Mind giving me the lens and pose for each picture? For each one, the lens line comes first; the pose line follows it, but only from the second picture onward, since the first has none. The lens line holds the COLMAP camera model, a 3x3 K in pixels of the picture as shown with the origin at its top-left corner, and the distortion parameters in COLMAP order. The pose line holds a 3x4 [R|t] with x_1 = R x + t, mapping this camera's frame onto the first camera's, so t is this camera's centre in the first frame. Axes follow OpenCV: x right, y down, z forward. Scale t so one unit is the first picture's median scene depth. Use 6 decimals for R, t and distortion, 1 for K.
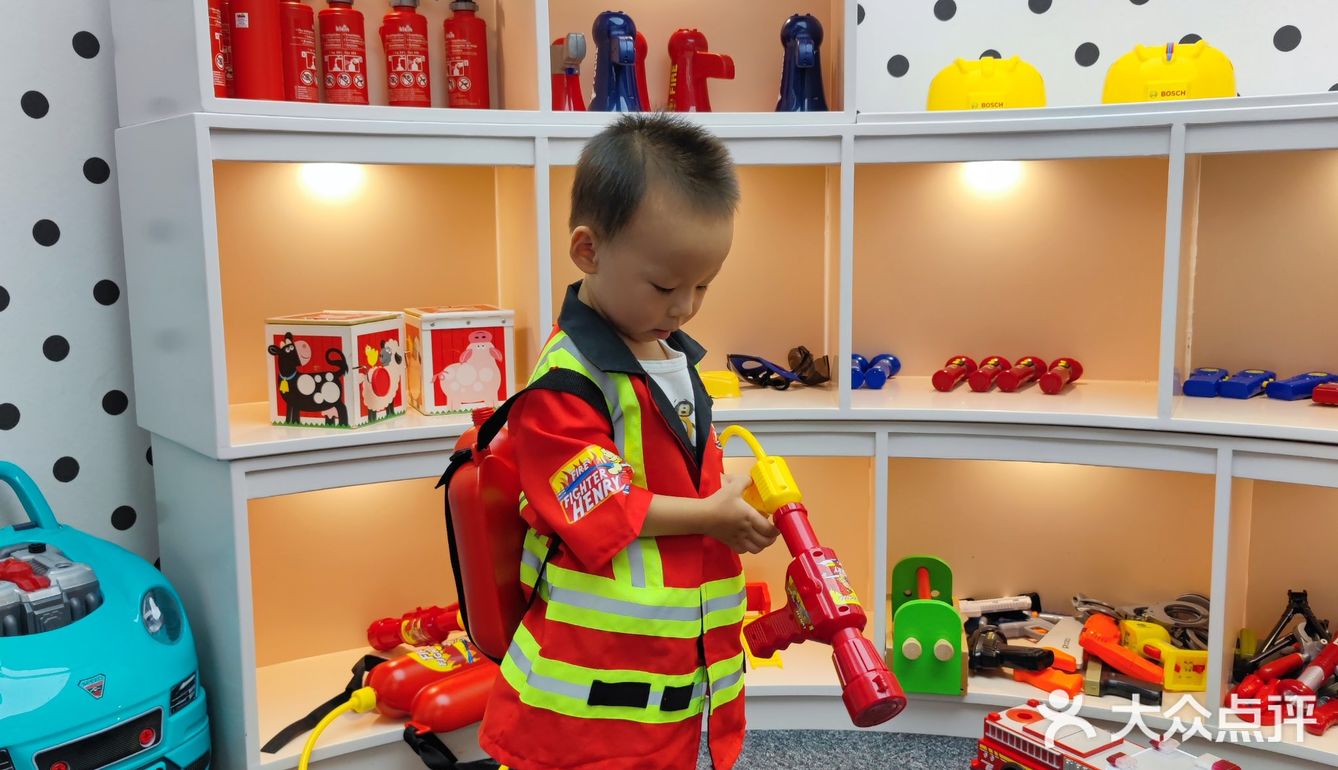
lens RADIAL K [[1200.5, 0, 665.3], [0, 1200.5, 392.9], [0, 0, 1]] dist [0.052476, -0.003656]
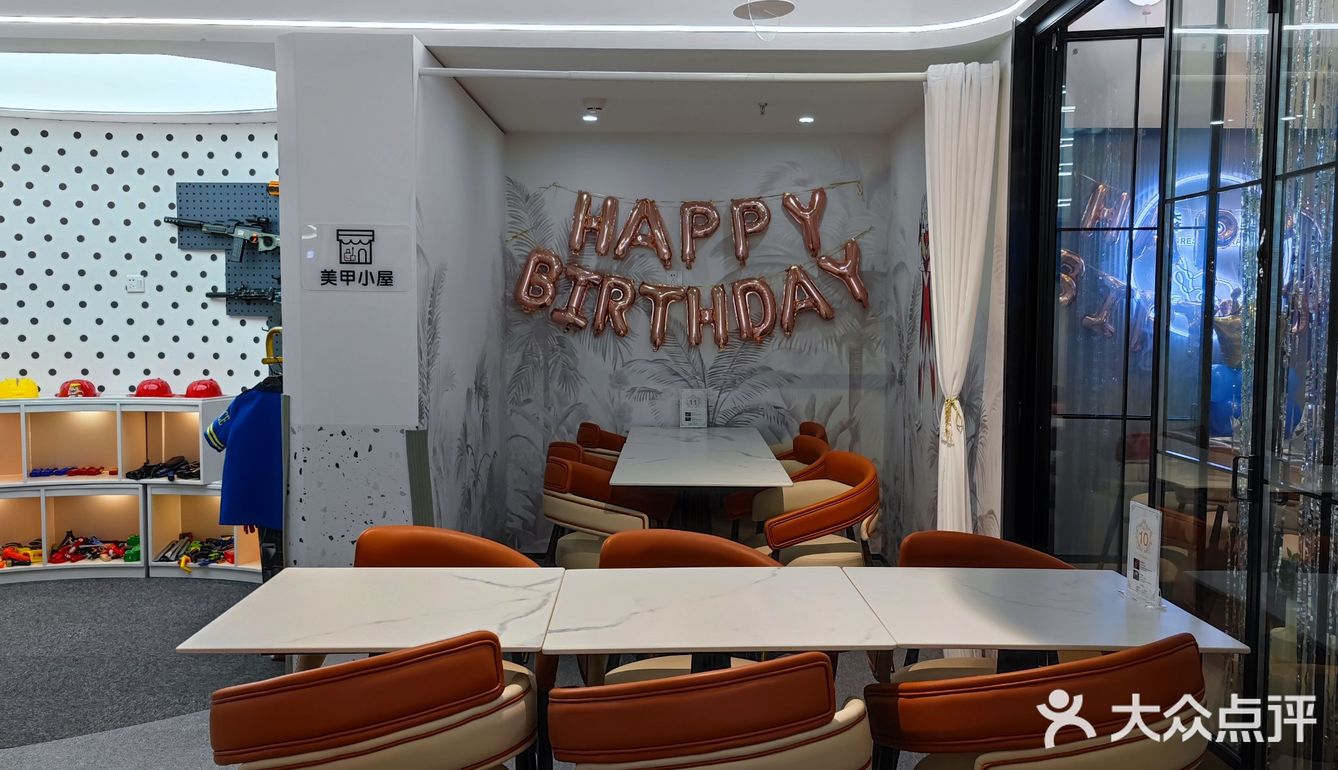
lens RADIAL K [[1217.5, 0, 721.5], [0, 1217.5, 409.1], [0, 0, 1]] dist [0.066512, -0.001961]
pose [[0.620922, -0.037067, 0.782996, -1.110984], [0.082086, 0.996464, -0.017922, 0.035018], [-0.779563, 0.075401, 0.621769, -2.742737]]
